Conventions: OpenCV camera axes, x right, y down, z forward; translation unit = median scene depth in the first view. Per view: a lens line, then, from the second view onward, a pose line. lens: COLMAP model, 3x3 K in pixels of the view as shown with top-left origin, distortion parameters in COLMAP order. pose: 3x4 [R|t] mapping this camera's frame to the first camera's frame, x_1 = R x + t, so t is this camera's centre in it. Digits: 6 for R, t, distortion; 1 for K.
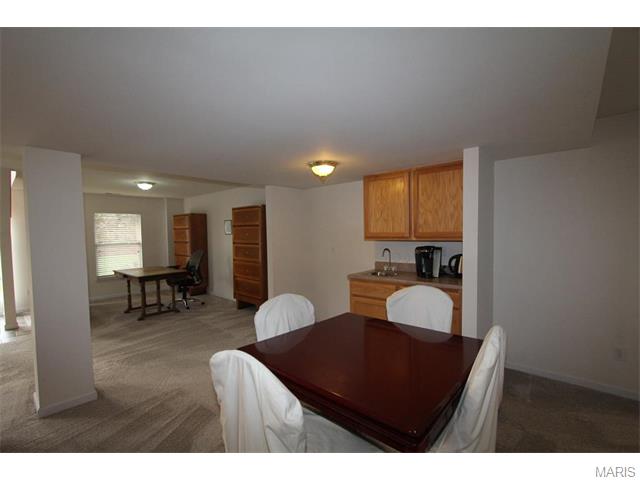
lens RADIAL K [[293.6, 0, 318.0], [0, 293.6, 239.8], [0, 0, 1]] dist [-0.015612, 0.002408]
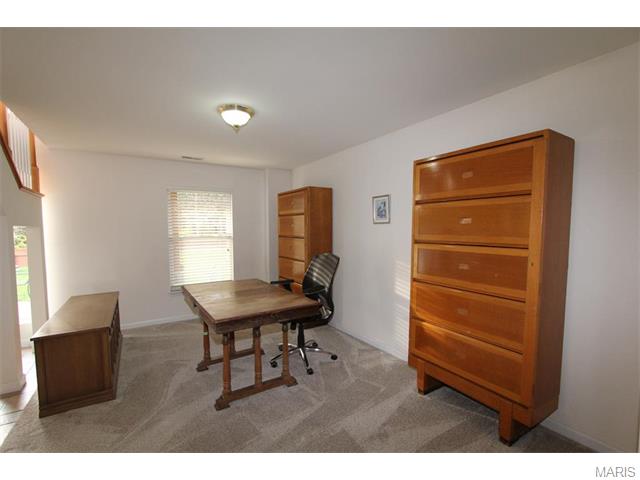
lens RADIAL K [[293.6, 0, 316.7], [0, 293.6, 243.2], [0, 0, 1]] dist [-0.015612, 0.002408]
pose [[0.959755, 0.030606, -0.279166, -0.494982], [-0.024999, 0.999408, 0.023625, 0.011410], [0.279724, -0.015696, 0.959952, 0.871720]]
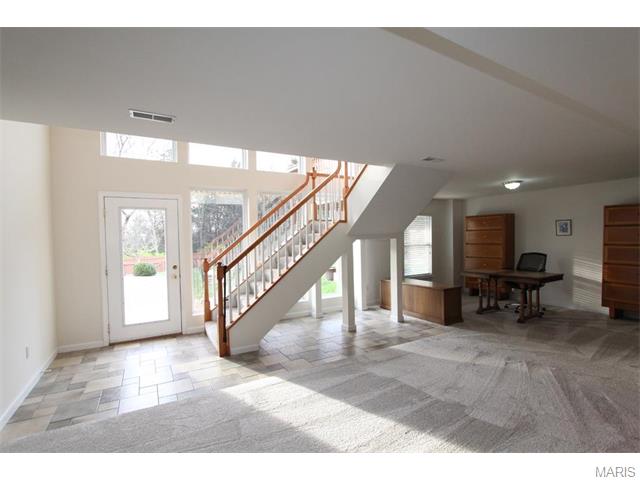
lens RADIAL K [[293.6, 0, 315.9], [0, 293.6, 244.1], [0, 0, 1]] dist [-0.015612, 0.002408]
pose [[0.951649, 0.007731, -0.307090, -1.394034], [-0.007987, 0.999968, 0.000421, 0.026488], [0.307084, 0.002052, 0.951680, -0.193009]]
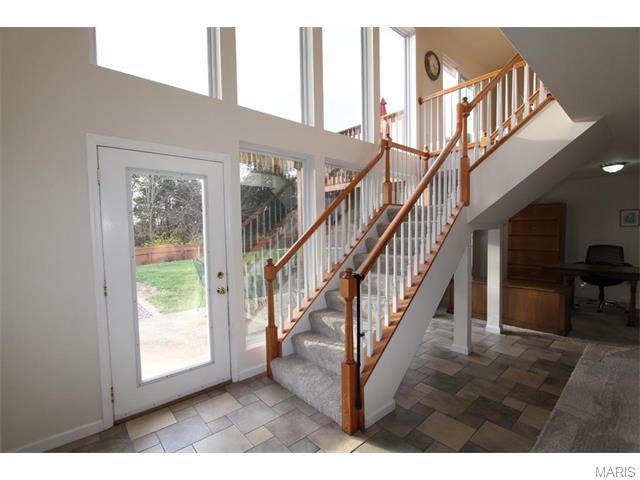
lens RADIAL K [[293.6, 0, 325.6], [0, 293.6, 243.1], [0, 0, 1]] dist [-0.015612, 0.002408]
pose [[0.992516, 0.007226, -0.121898, -2.001322], [-0.004930, 0.999805, 0.019134, 0.033336], [0.122012, -0.018390, 0.992358, 0.102162]]
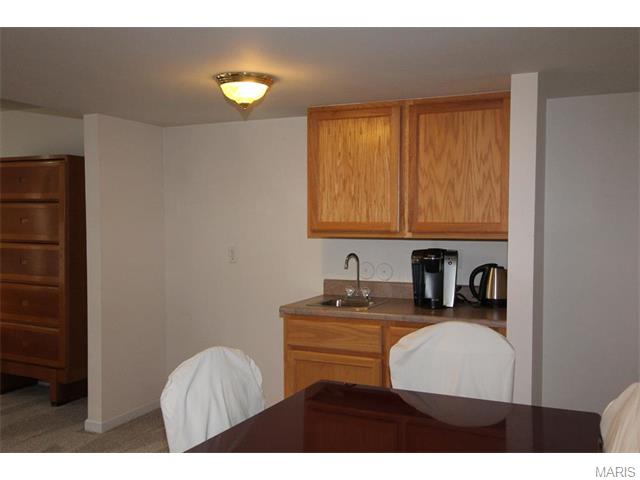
lens RADIAL K [[612.0, 0, 322.1], [0, 612.0, 239.2], [0, 0, 1]] dist [-0.004494, 0.000000]
pose [[0.955191, 0.007748, 0.295888, -0.135509], [-0.009464, 0.999946, 0.004365, 0.000645], [-0.295838, -0.006970, 0.955213, -0.003301]]
